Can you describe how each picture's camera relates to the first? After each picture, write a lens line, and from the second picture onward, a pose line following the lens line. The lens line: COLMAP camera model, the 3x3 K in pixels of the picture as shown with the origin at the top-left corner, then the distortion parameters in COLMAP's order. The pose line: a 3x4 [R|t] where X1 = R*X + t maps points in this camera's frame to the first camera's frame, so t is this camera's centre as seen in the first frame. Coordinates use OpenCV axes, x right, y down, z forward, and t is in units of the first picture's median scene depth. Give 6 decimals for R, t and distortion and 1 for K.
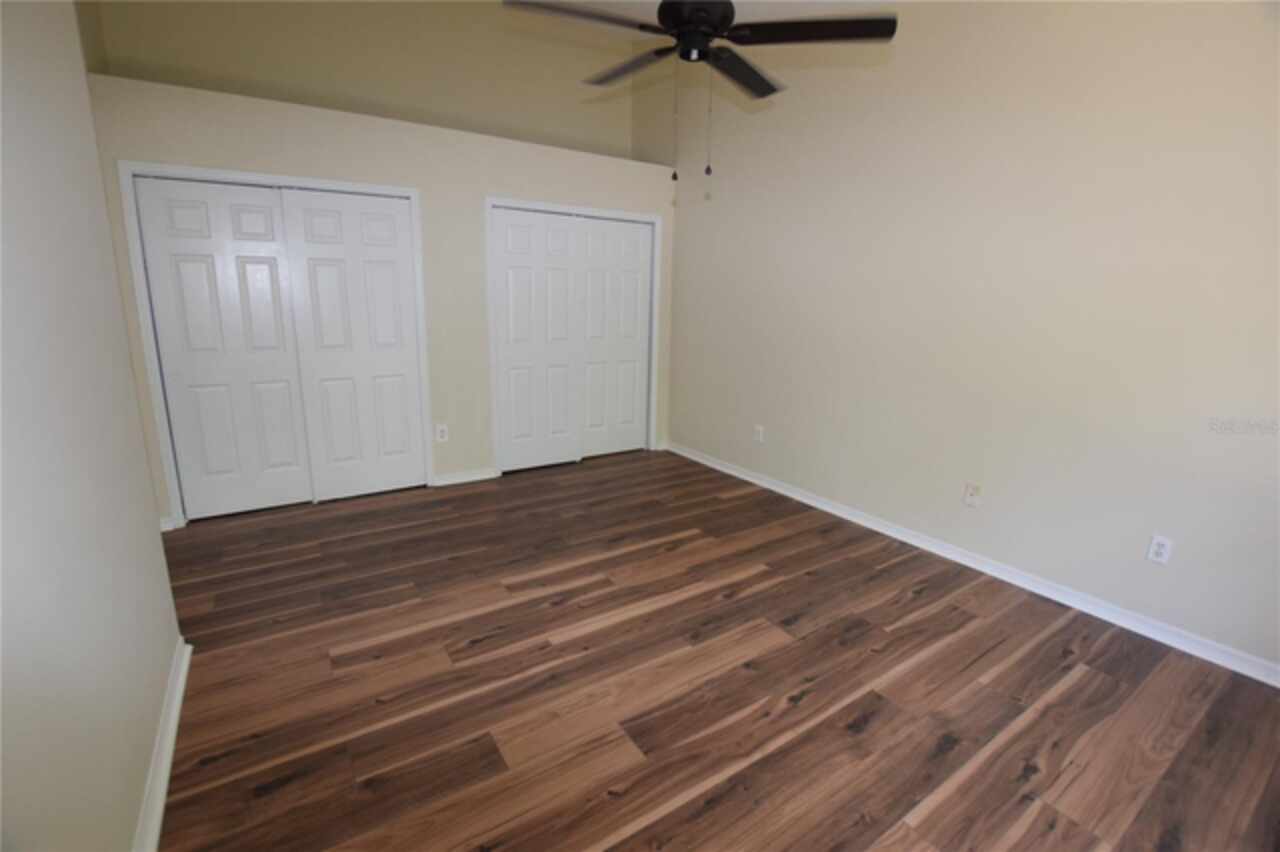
lens RADIAL K [[564.0, 0, 634.9], [0, 564.0, 418.8], [0, 0, 1]] dist [-0.029883, 0.001385]
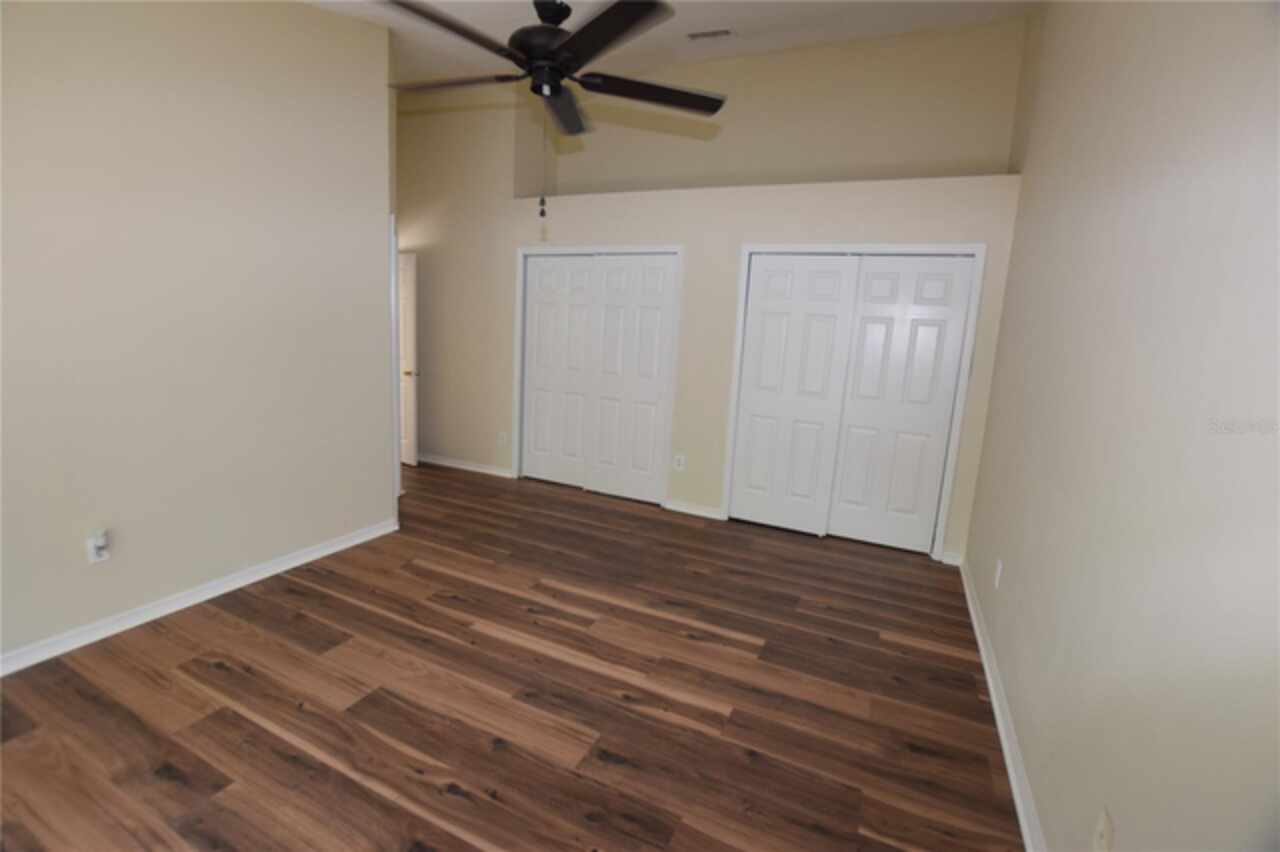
lens RADIAL K [[564.0, 0, 634.9], [0, 564.0, 418.8], [0, 0, 1]] dist [-0.029883, 0.001385]
pose [[0.516100, 0.144056, -0.844327, 0.754851], [-0.225984, 0.973728, 0.028000, -0.098450], [0.826179, 0.176354, 0.535096, 0.475562]]
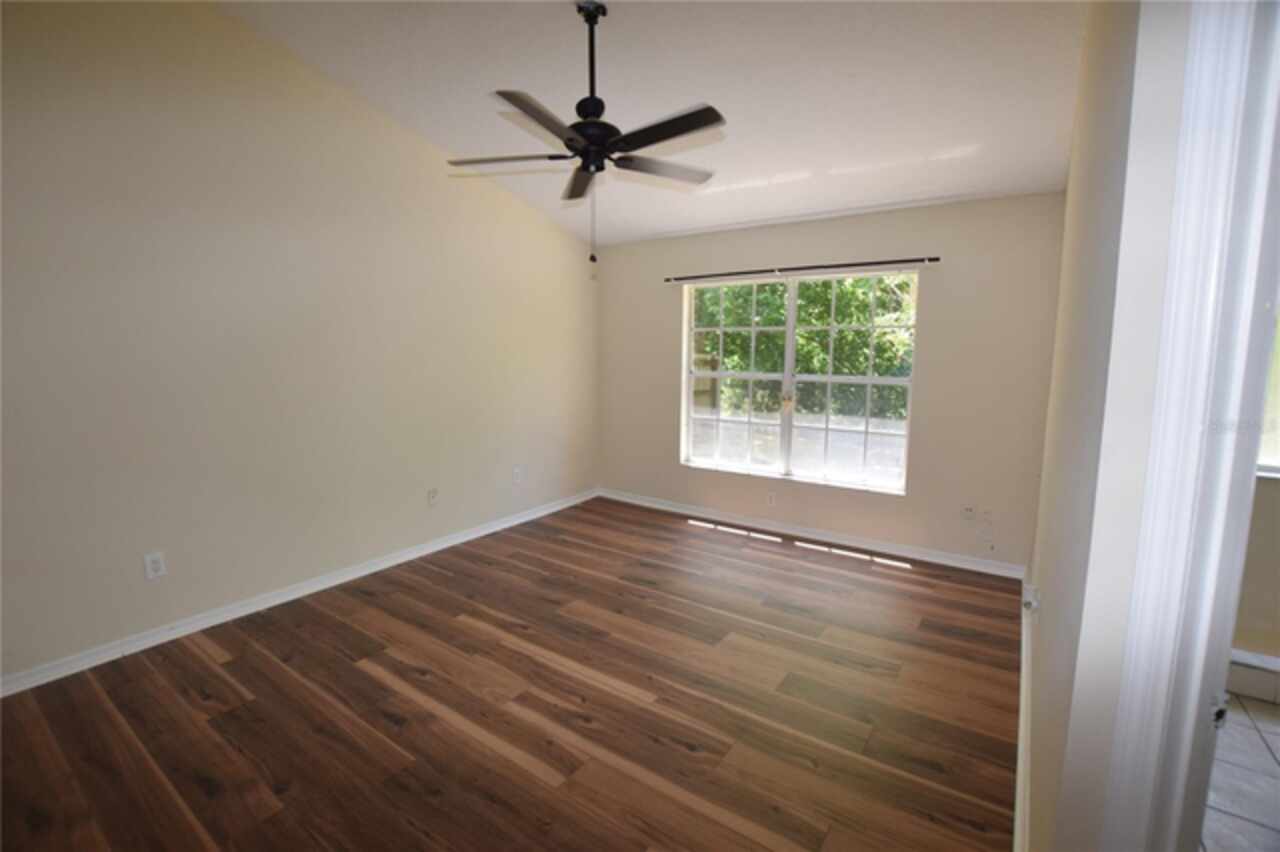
lens RADIAL K [[564.0, 0, 634.9], [0, 564.0, 418.8], [0, 0, 1]] dist [-0.029883, 0.001385]
pose [[-0.362543, -0.135649, 0.922042, -0.801981], [0.192775, 0.957039, 0.216596, -0.245600], [-0.911812, 0.256272, -0.320818, 0.994095]]
